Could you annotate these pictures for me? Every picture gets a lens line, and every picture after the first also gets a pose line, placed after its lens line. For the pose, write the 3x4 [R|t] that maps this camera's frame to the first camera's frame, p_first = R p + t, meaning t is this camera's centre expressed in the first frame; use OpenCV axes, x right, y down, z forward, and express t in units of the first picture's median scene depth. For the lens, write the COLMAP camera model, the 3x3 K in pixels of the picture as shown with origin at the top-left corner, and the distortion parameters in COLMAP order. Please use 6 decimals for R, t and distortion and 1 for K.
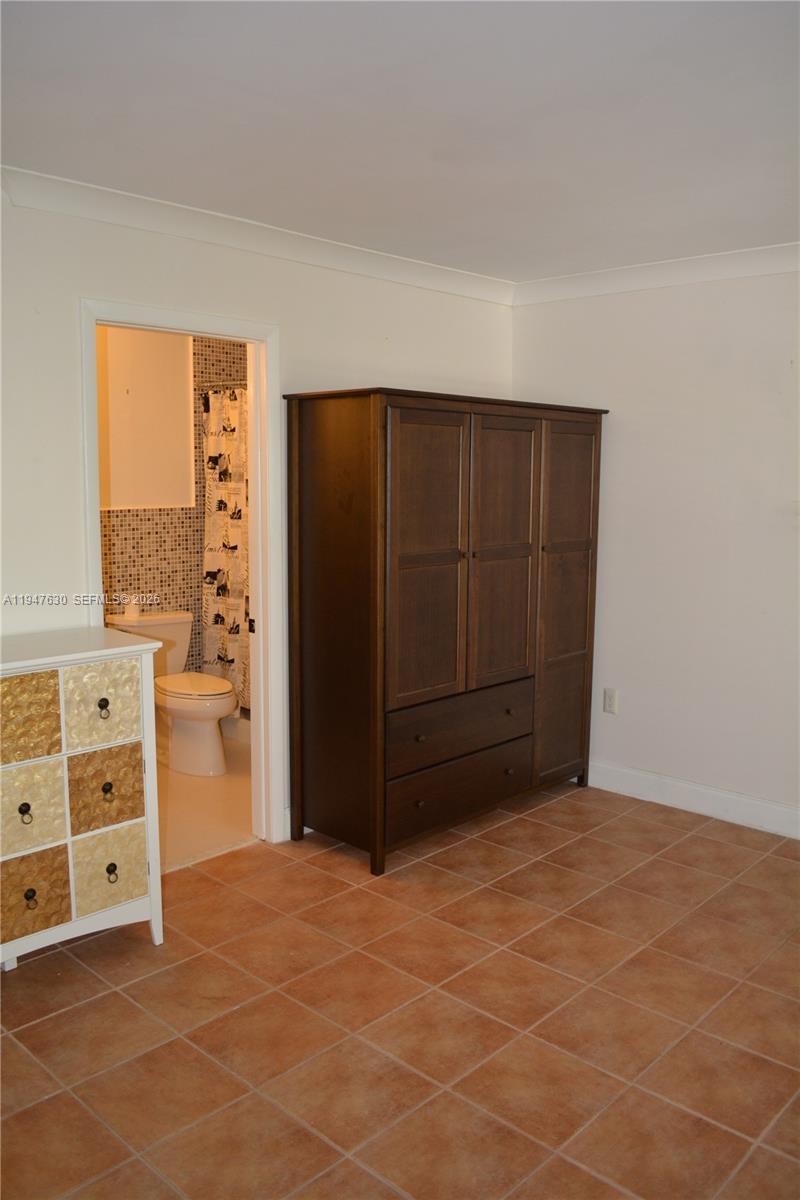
lens RADIAL K [[946.9, 0, 401.1], [0, 946.9, 596.7], [0, 0, 1]] dist [-0.078125, -0.000806]
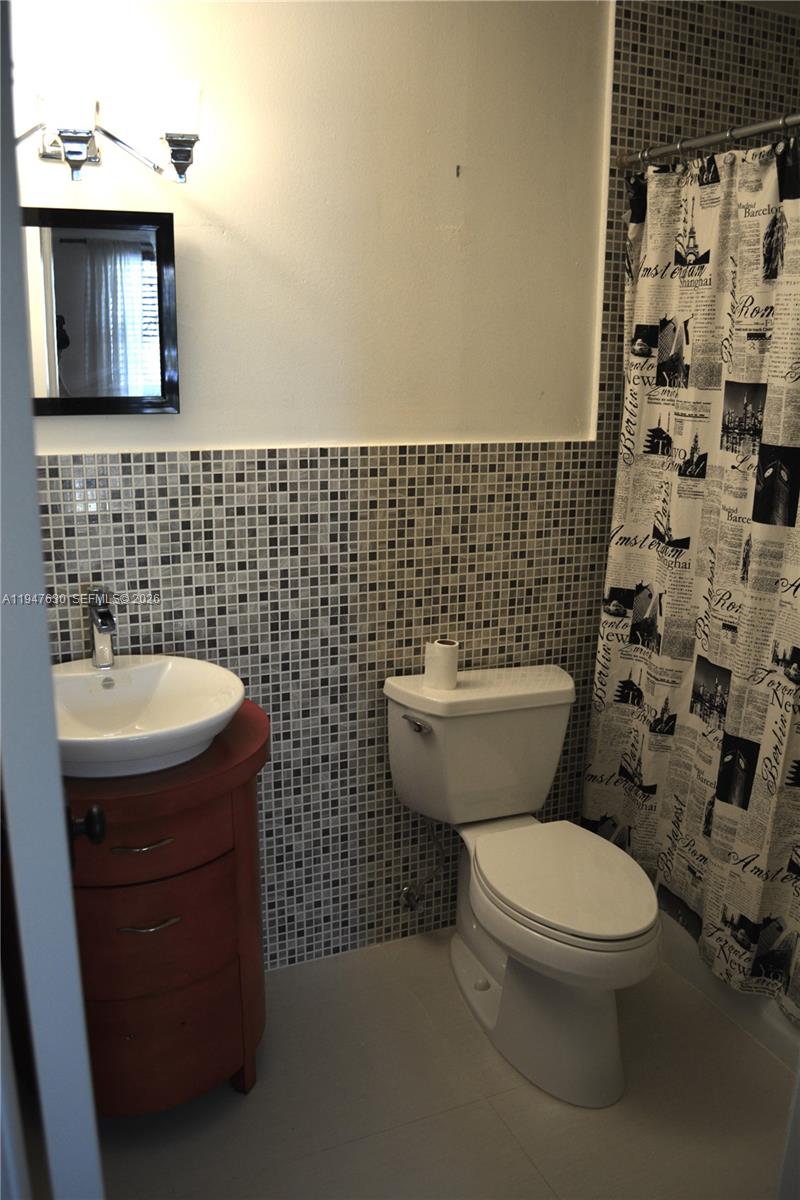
lens RADIAL K [[946.9, 0, 402.3], [0, 946.9, 601.2], [0, 0, 1]] dist [-0.078125, -0.000806]
pose [[0.921964, 0.094663, -0.375529, -0.129514], [-0.054072, 0.991633, 0.117217, -0.068055], [0.383483, -0.087764, 0.919368, 0.551399]]
